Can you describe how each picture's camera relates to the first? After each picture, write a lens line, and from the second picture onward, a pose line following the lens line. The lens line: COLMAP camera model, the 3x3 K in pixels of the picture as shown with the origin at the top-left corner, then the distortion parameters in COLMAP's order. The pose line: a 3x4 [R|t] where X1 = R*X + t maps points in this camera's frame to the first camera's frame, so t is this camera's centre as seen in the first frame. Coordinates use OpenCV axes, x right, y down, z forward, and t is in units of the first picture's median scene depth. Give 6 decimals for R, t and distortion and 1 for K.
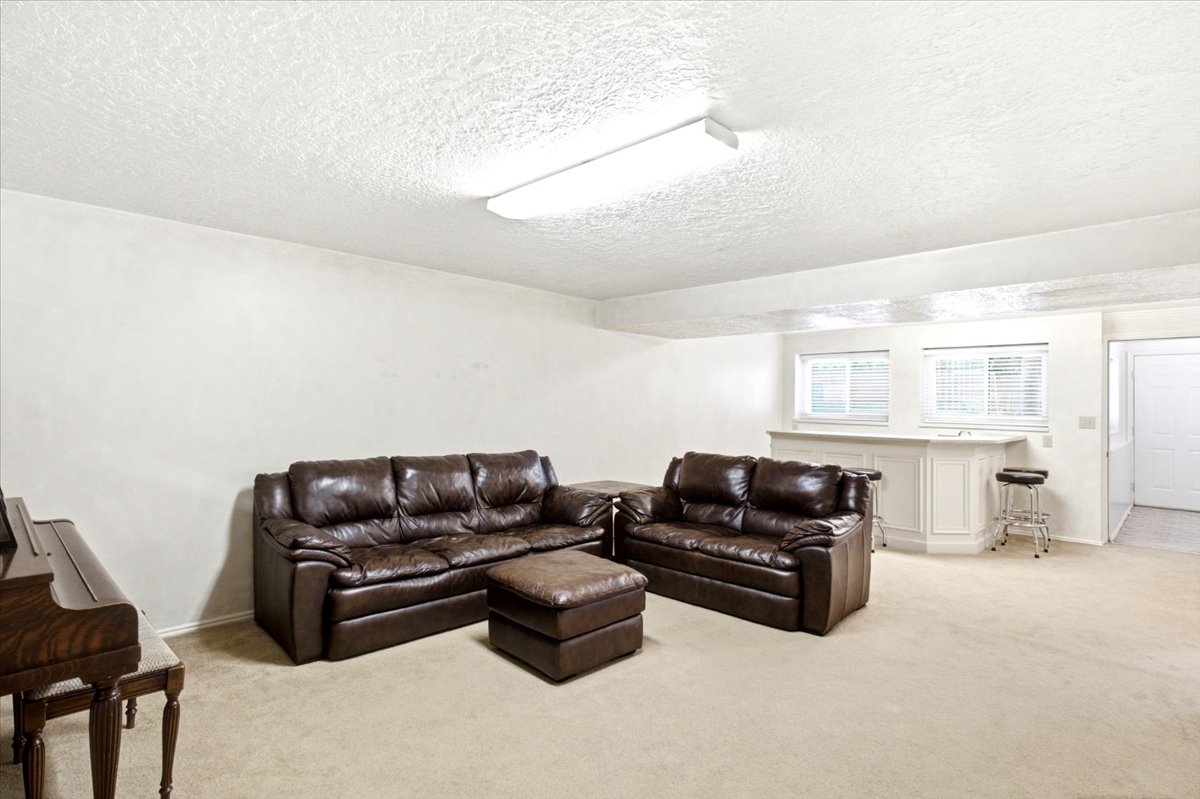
lens RADIAL K [[636.1, 0, 571.6], [0, 636.1, 400.4], [0, 0, 1]] dist [0.002039, 0.002902]
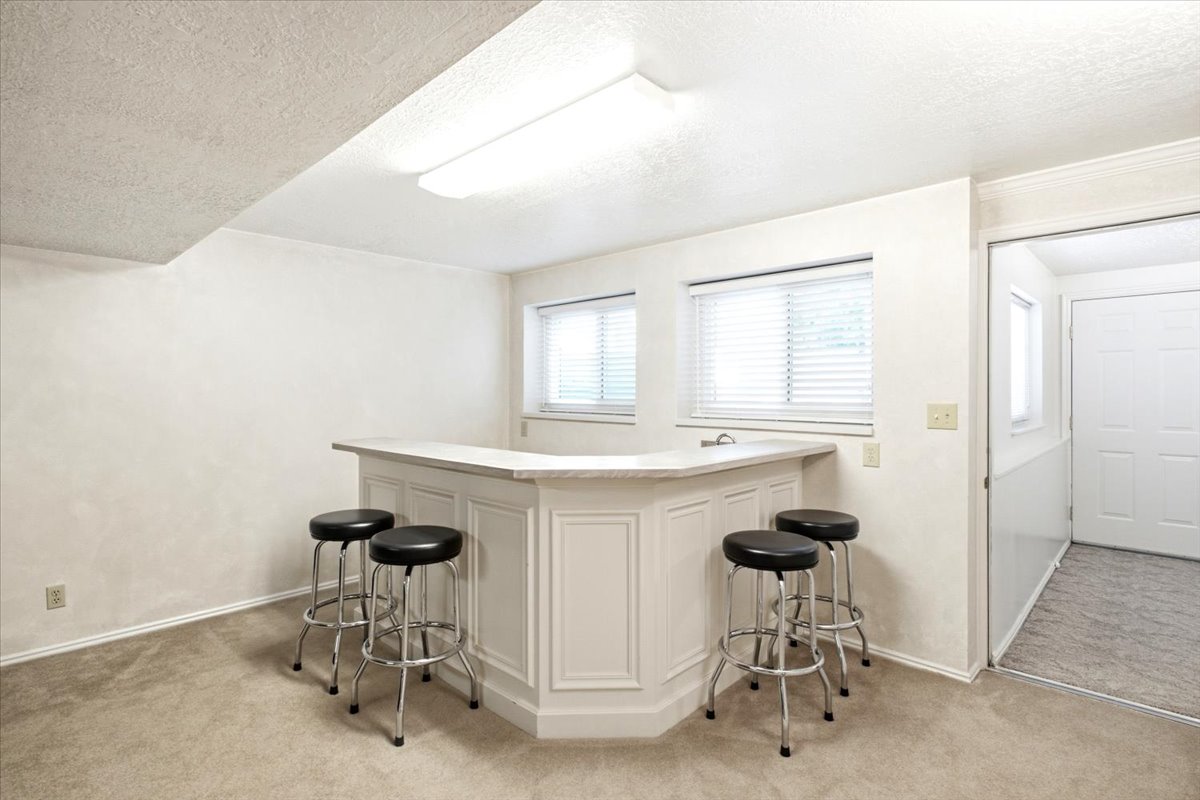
lens RADIAL K [[587.7, 0, 598.4], [0, 587.7, 400.4], [0, 0, 1]] dist [0.002610, 0.000112]
pose [[0.999829, -0.018380, 0.001910, 0.540436], [0.018338, 0.999629, 0.020155, 0.009140], [-0.002280, -0.020116, 0.999795, 0.552702]]
